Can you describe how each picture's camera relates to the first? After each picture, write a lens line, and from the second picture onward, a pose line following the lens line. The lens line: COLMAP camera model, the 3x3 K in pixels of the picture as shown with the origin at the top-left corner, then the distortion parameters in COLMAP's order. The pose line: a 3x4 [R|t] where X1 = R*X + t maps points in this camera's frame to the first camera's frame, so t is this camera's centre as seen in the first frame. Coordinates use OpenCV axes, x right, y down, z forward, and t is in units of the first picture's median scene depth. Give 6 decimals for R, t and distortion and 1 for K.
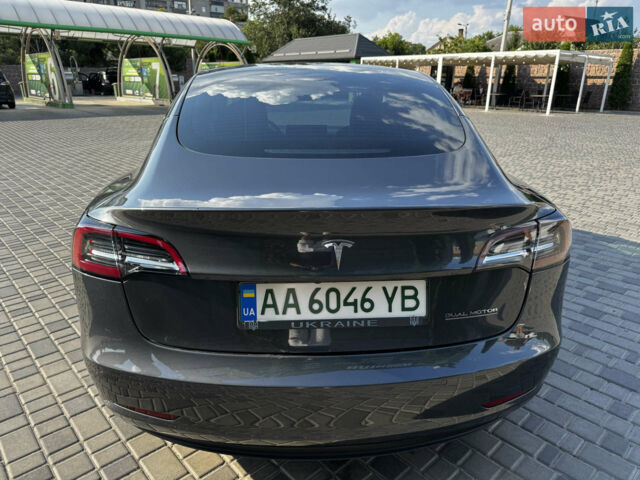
lens RADIAL K [[445.2, 0, 320.1], [0, 445.2, 235.5], [0, 0, 1]] dist [0.000496, -0.005135]
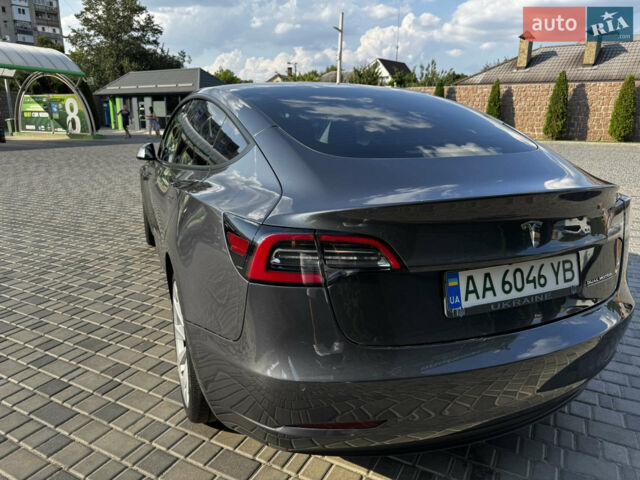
lens RADIAL K [[445.2, 0, 306.4], [0, 445.2, 234.2], [0, 0, 1]] dist [0.000496, -0.005135]
pose [[0.947751, -0.084825, 0.307528, -0.782393], [0.107004, 0.992683, -0.055959, 0.039468], [-0.300531, 0.085941, 0.949892, 0.105959]]
